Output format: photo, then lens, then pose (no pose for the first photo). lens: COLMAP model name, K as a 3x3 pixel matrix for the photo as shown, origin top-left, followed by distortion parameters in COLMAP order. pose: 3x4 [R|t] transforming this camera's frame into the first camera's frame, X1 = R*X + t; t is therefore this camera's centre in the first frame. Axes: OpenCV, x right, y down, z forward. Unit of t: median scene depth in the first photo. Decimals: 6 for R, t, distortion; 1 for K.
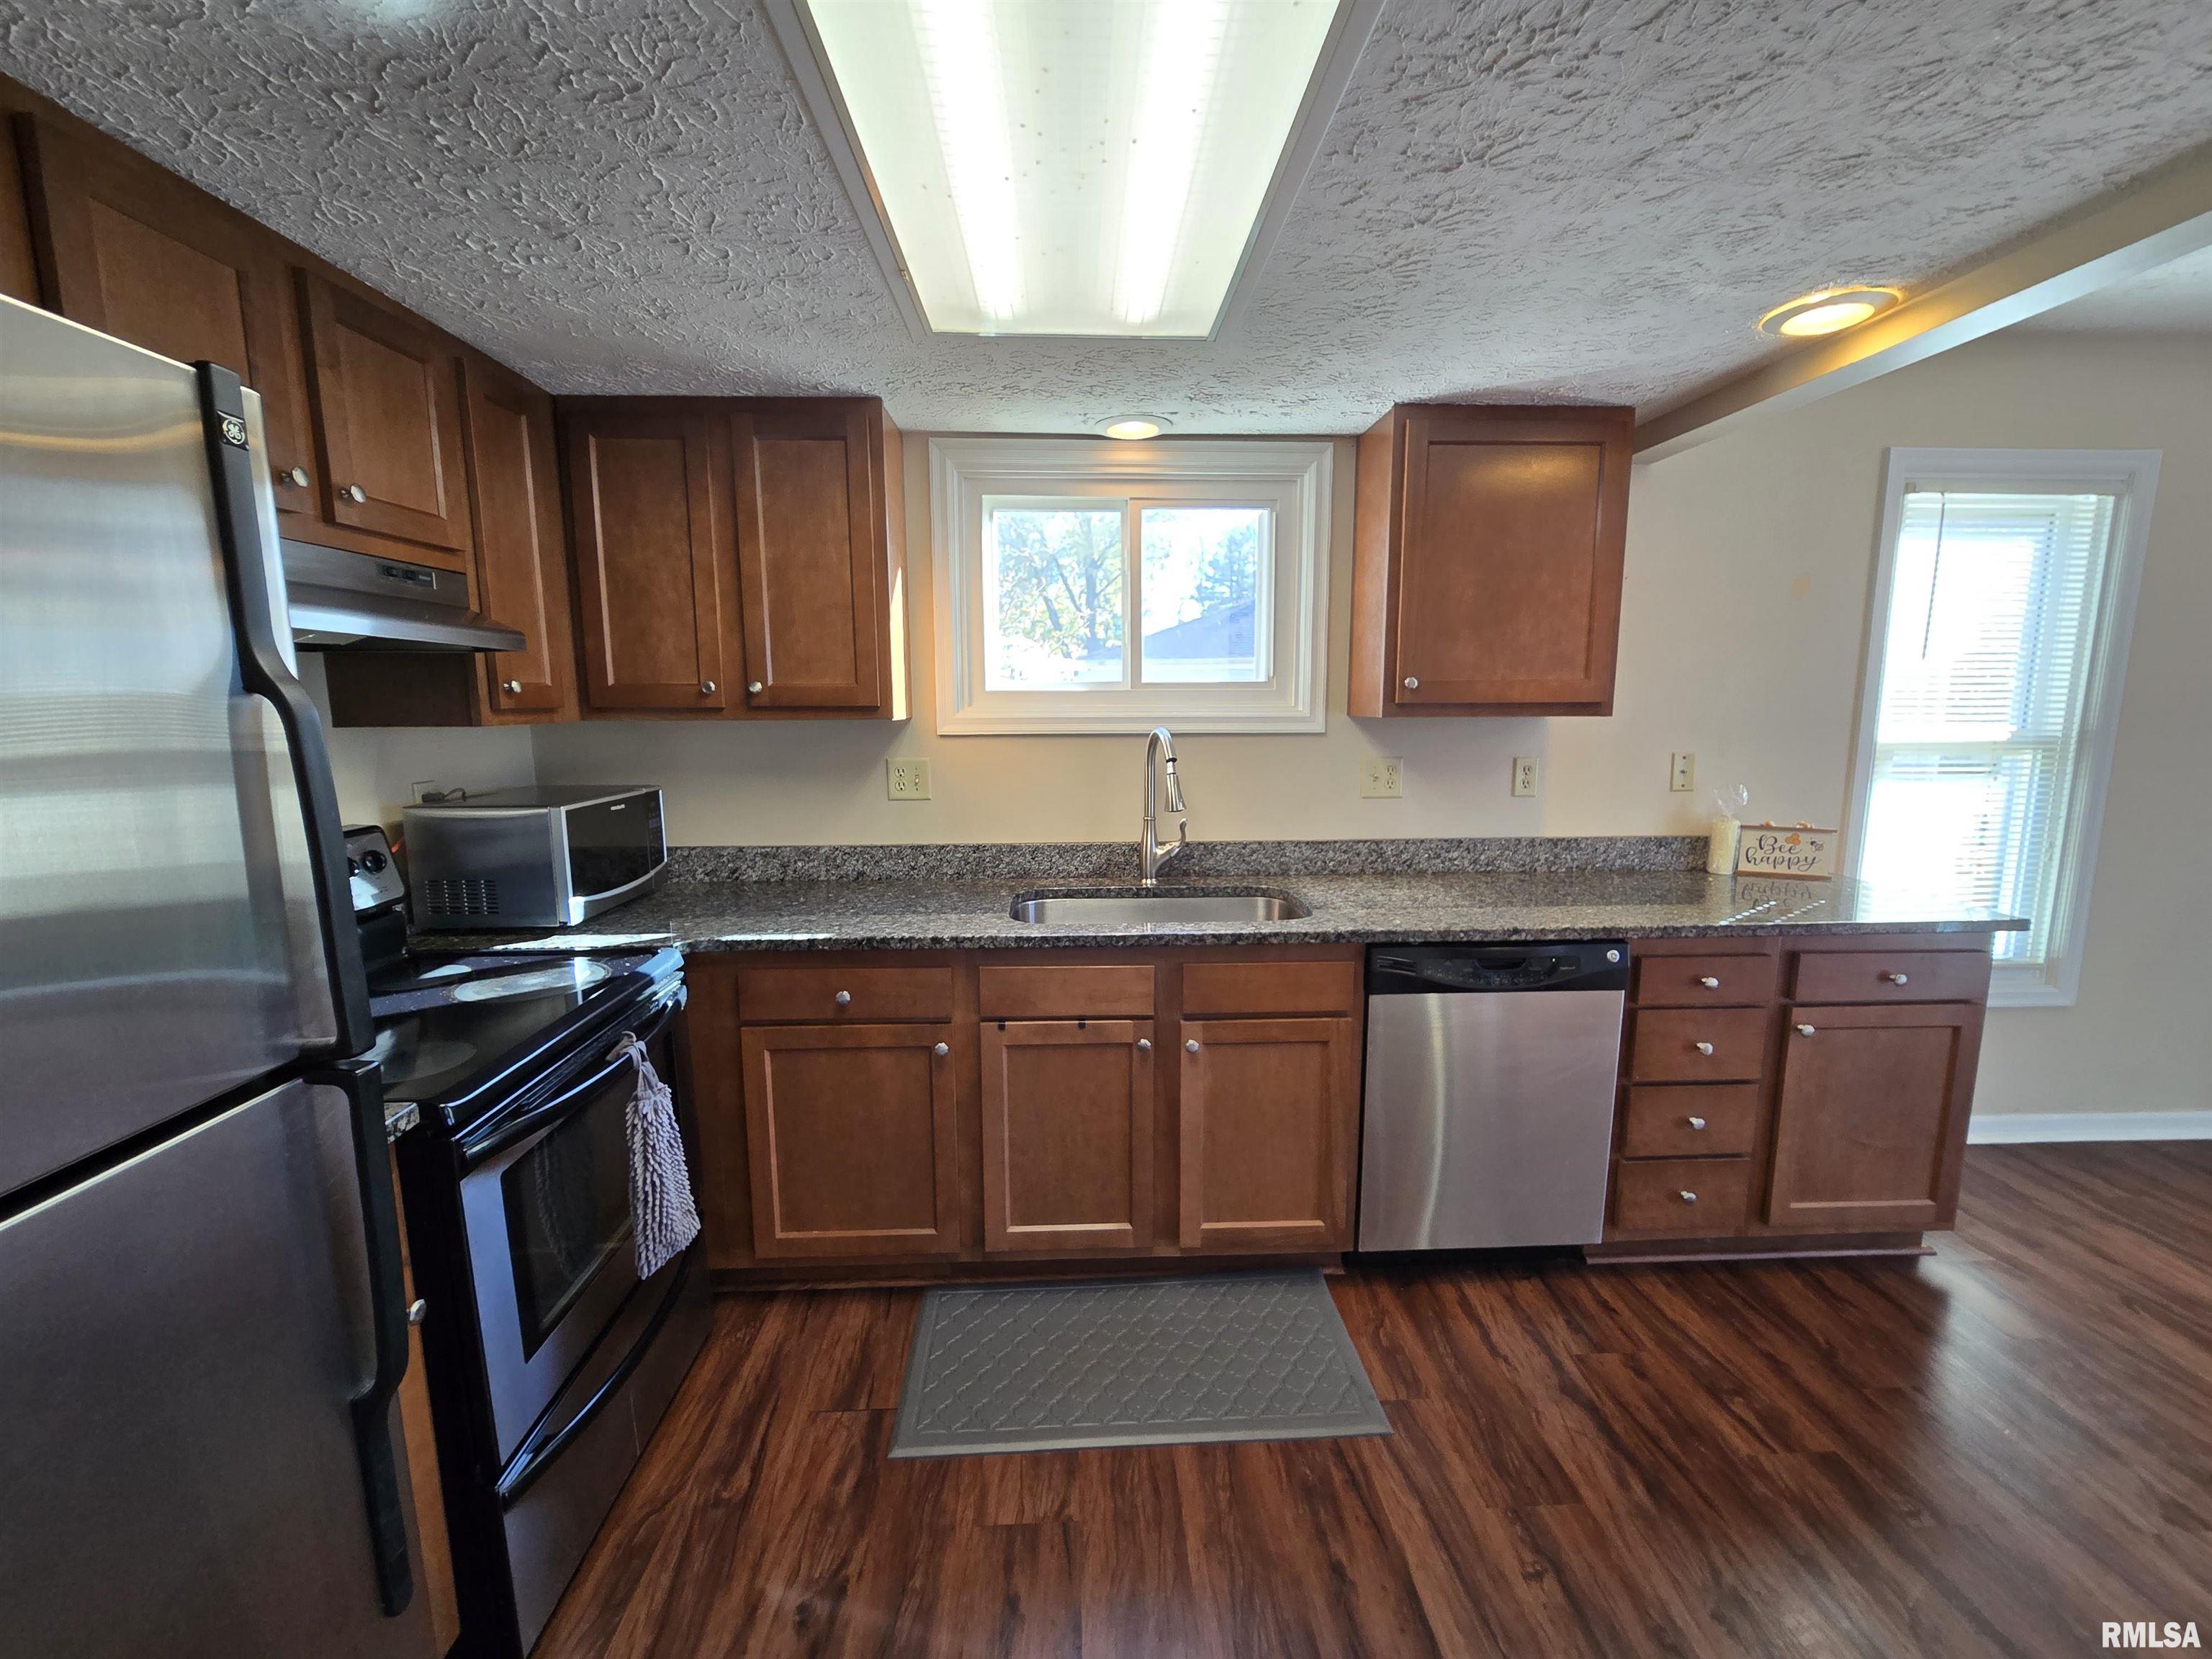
lens RADIAL K [[905.4, 0, 1115.7], [0, 905.4, 830.9], [0, 0, 1]] dist [-0.004665, 0.000899]
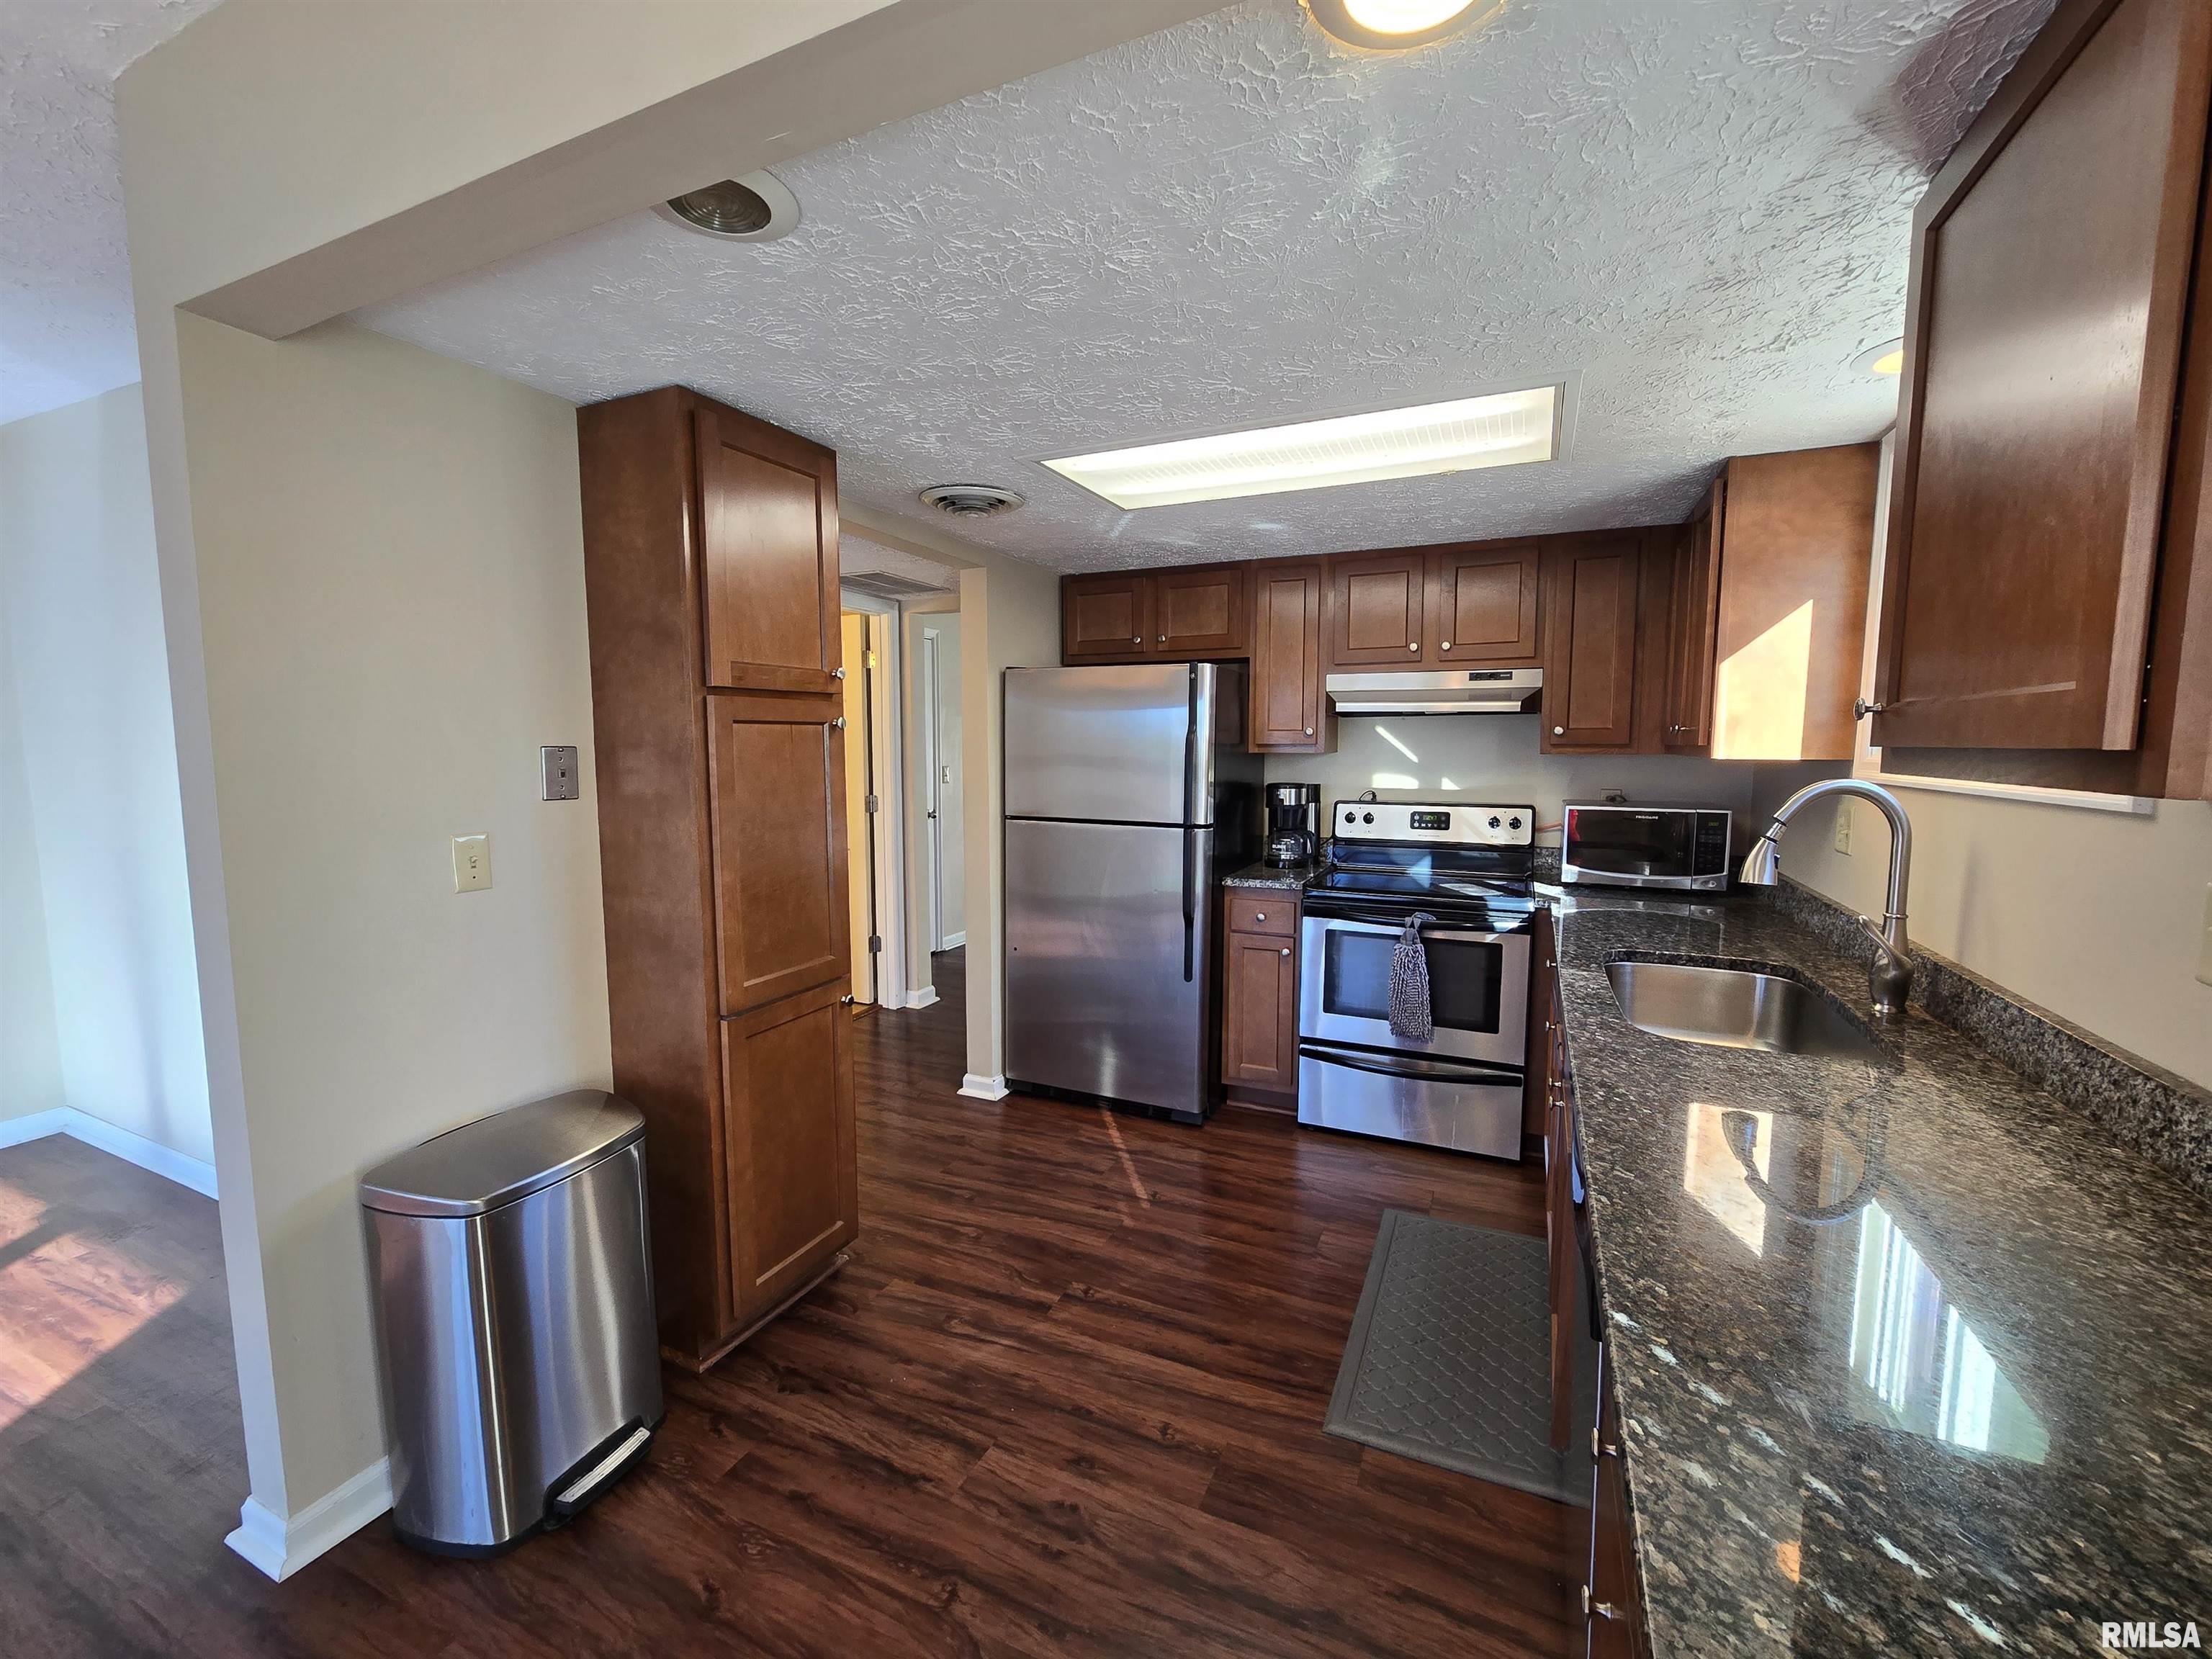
lens RADIAL K [[905.4, 0, 1110.6], [0, 905.4, 828.2], [0, 0, 1]] dist [-0.004665, 0.000899]
pose [[-0.456784, 0.088405, -0.885174, 0.879714], [-0.129757, 0.977786, 0.164615, -0.110549], [0.880063, 0.190051, -0.435166, 0.754745]]
